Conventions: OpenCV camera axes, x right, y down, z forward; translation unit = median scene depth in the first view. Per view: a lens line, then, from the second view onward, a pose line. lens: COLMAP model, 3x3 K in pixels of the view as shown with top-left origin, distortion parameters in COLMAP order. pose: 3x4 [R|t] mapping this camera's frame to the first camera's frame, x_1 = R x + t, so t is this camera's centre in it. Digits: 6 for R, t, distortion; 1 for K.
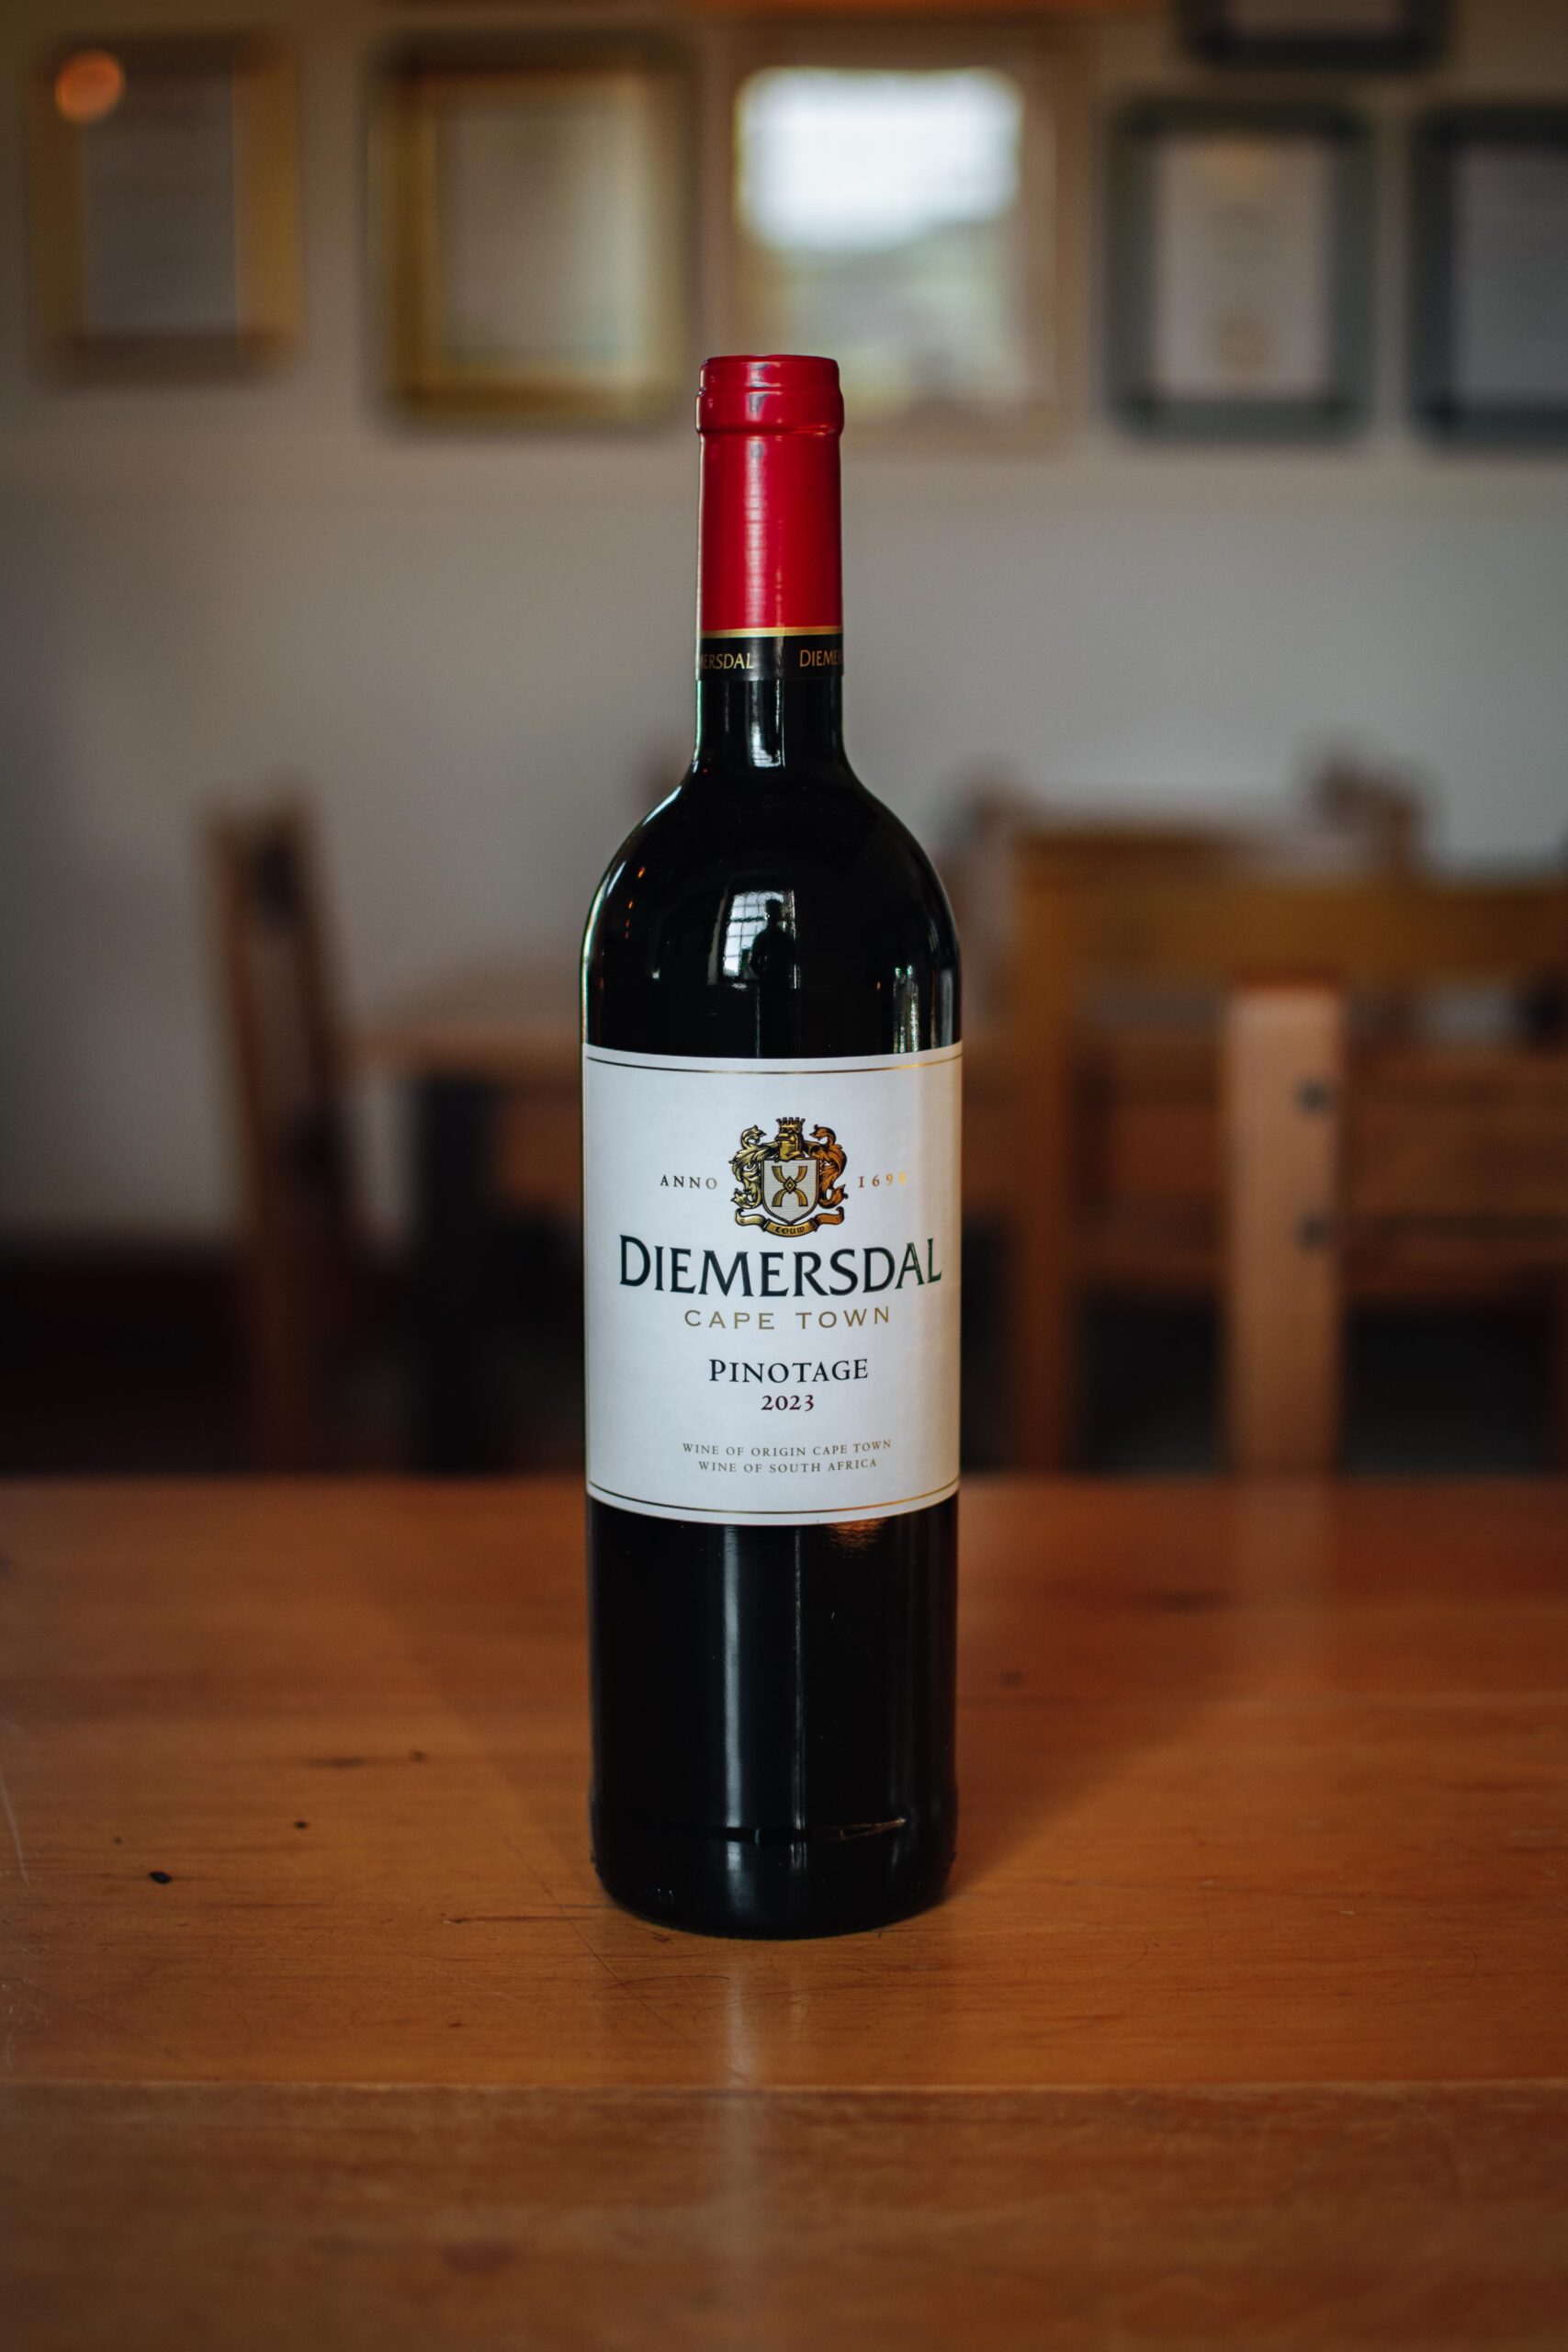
lens RADIAL K [[3860.3, 0, 794.8], [0, 3860.3, 1205.4], [0, 0, 1]] dist [-0.058722, -0.198025]
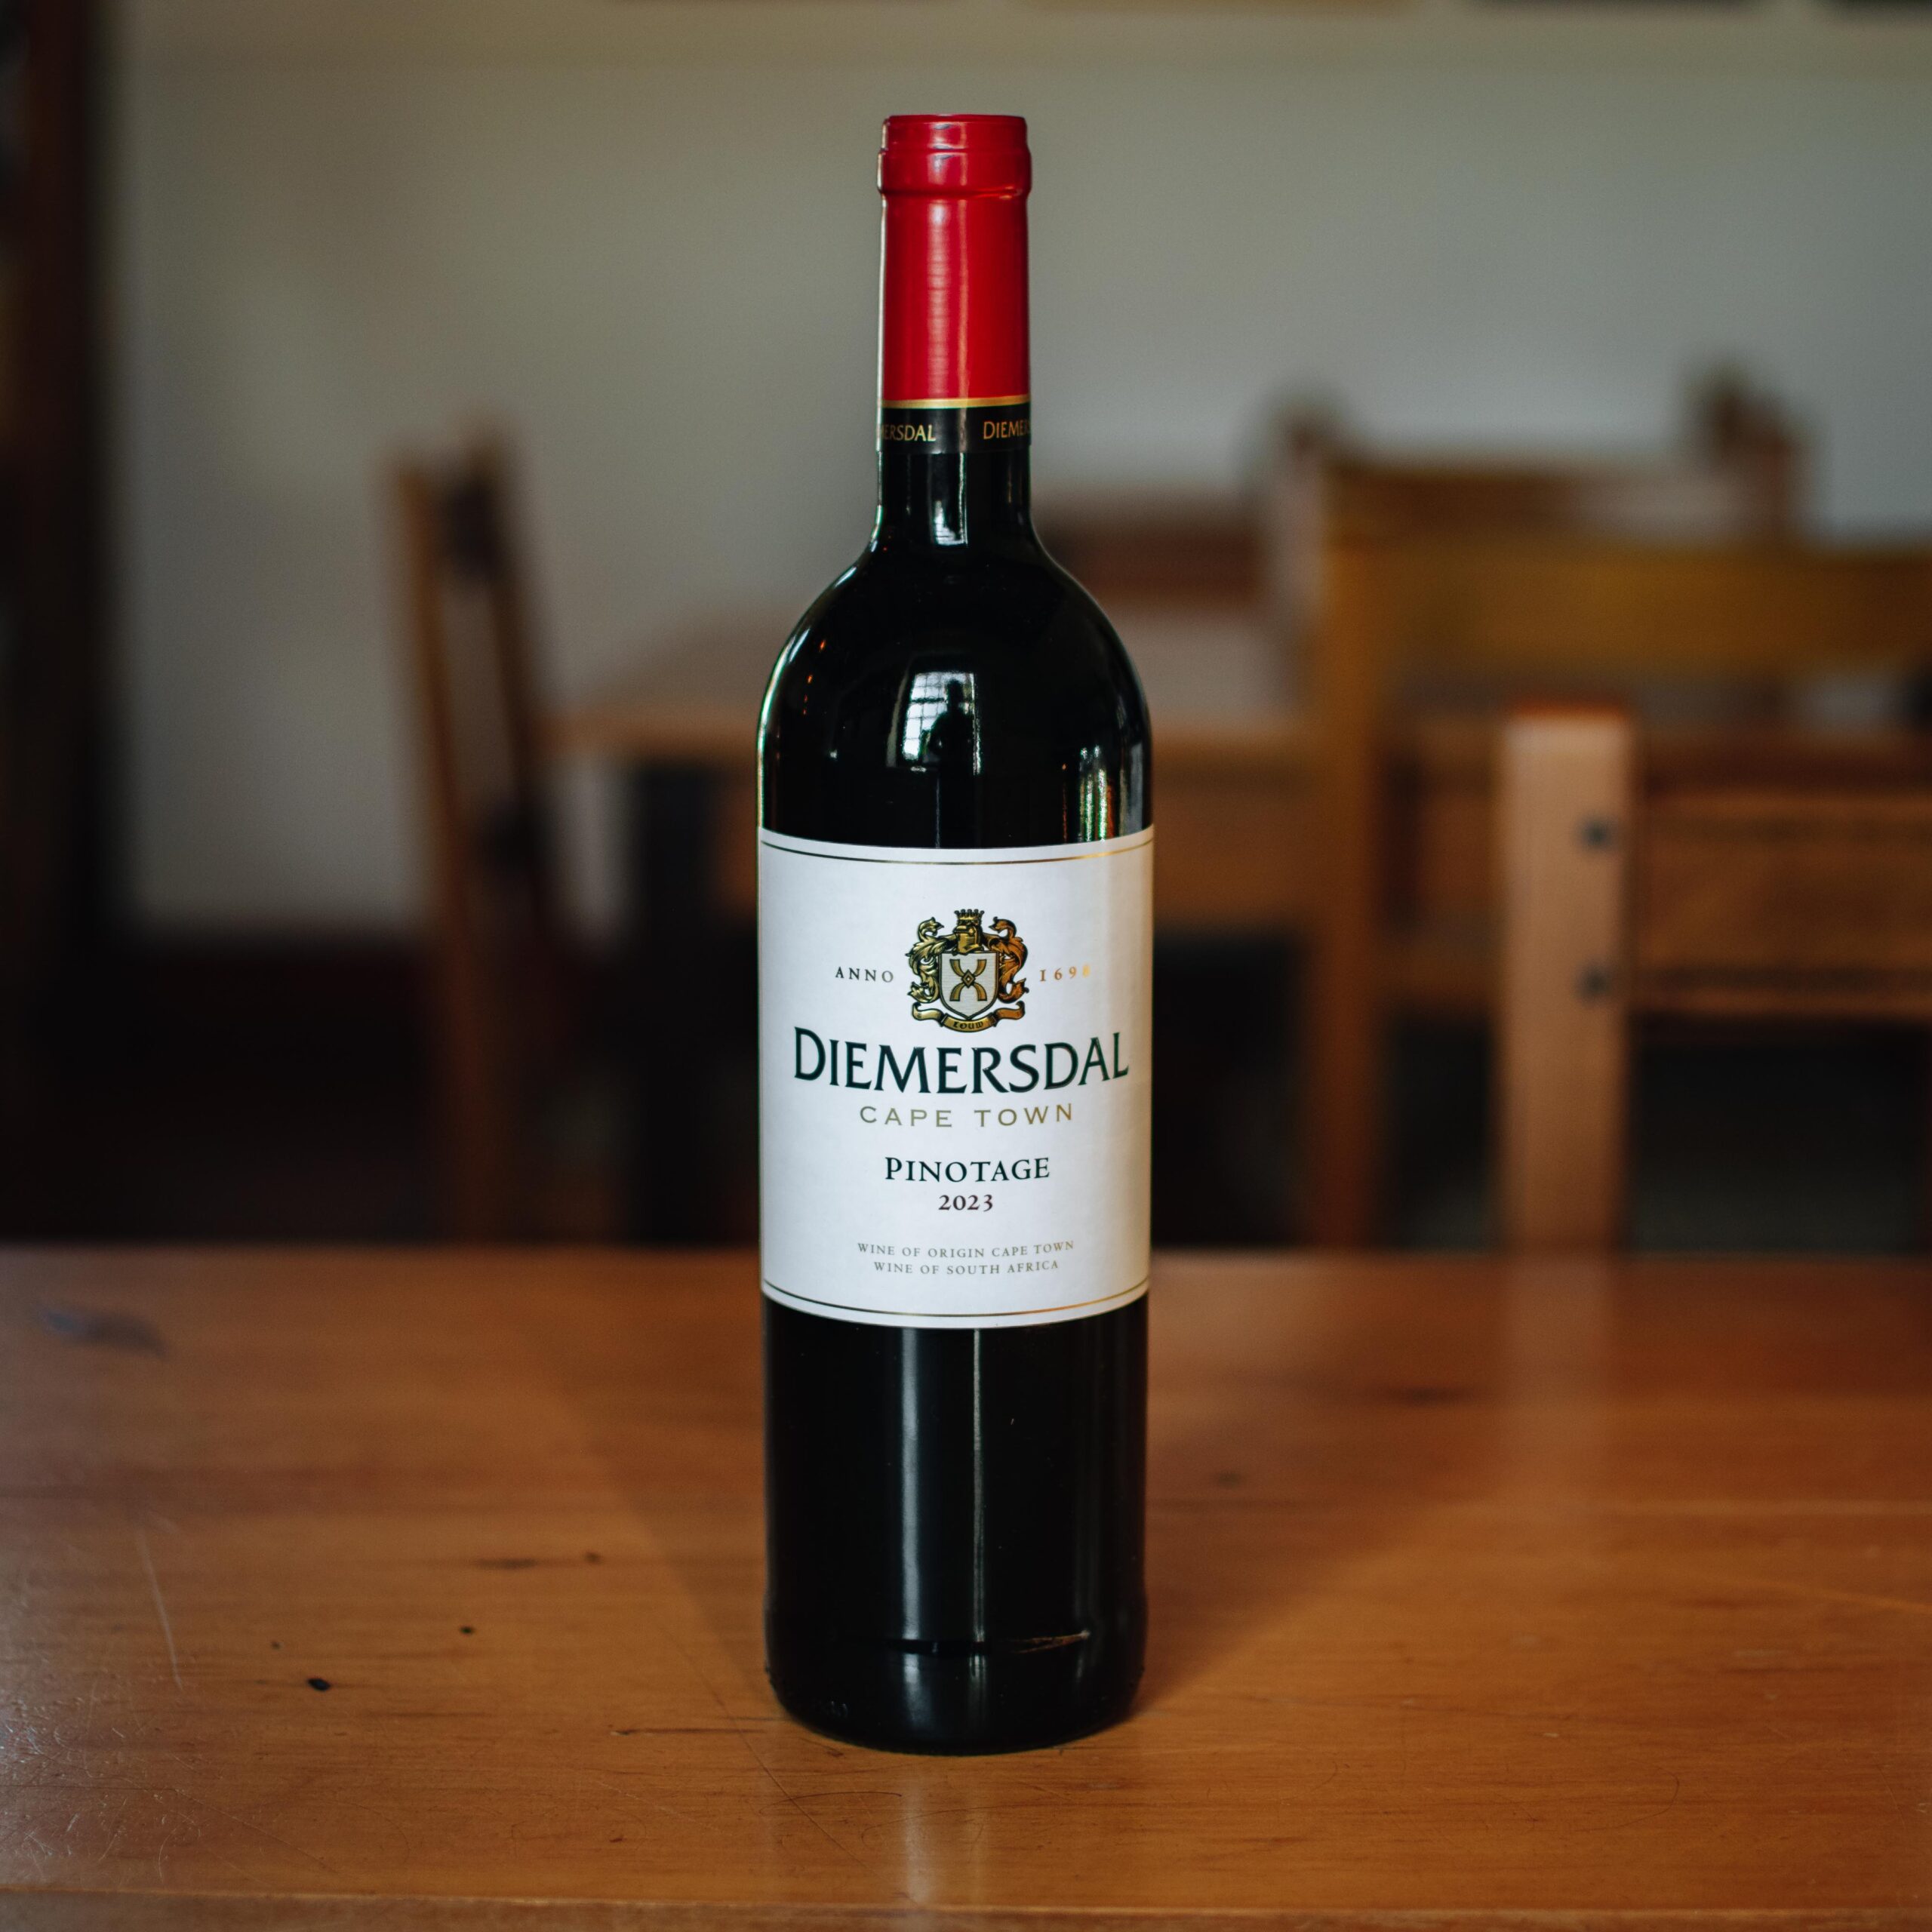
lens RADIAL K [[4626.6, 0, 966.0], [0, 4626.6, 966.0], [0, 0, 1]] dist [-0.030117, -0.128314]
pose [[0.999520, 0.006573, -0.030266, 0.033007], [-0.005935, 0.999759, 0.021119, -0.032779], [0.030398, -0.020929, 0.999319, -0.158648]]
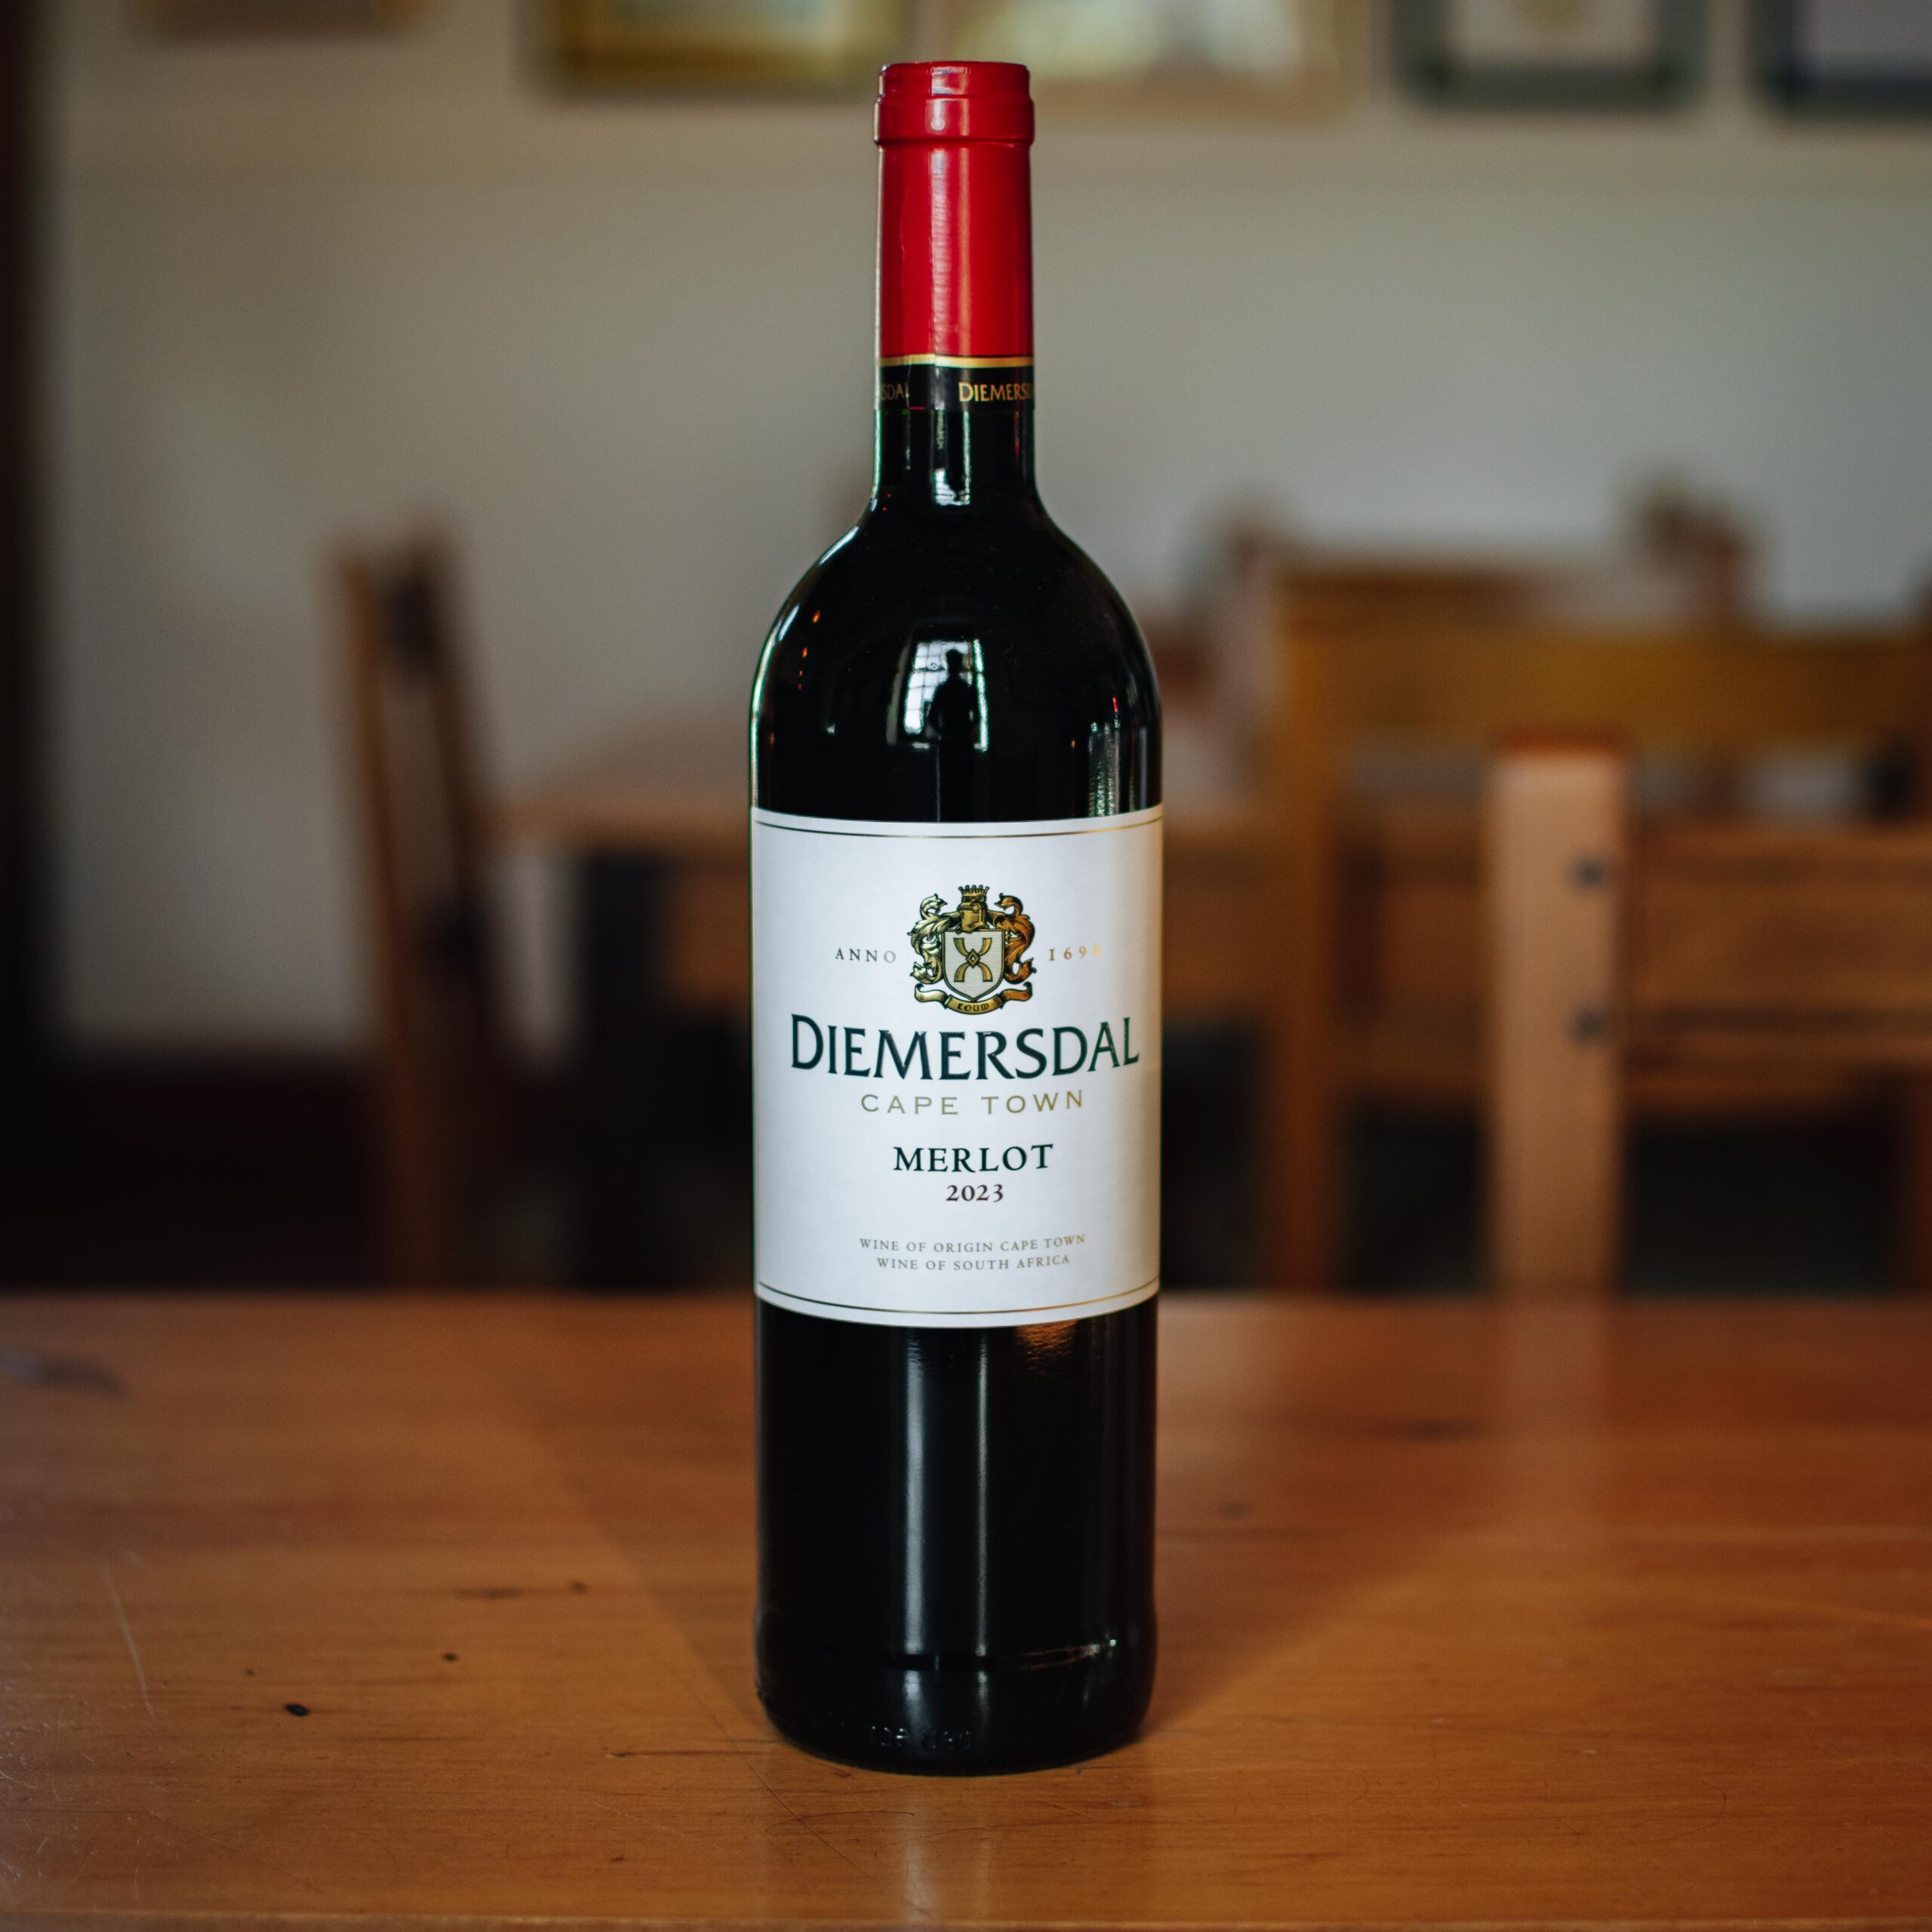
lens RADIAL K [[4626.6, 0, 966.0], [0, 4626.6, 966.0], [0, 0, 1]] dist [-0.030117, -0.128314]
pose [[0.999880, -0.005222, -0.014589, 0.013044], [0.005026, 0.999898, -0.013392, 0.011312], [0.014657, 0.013317, 0.999804, -0.108998]]
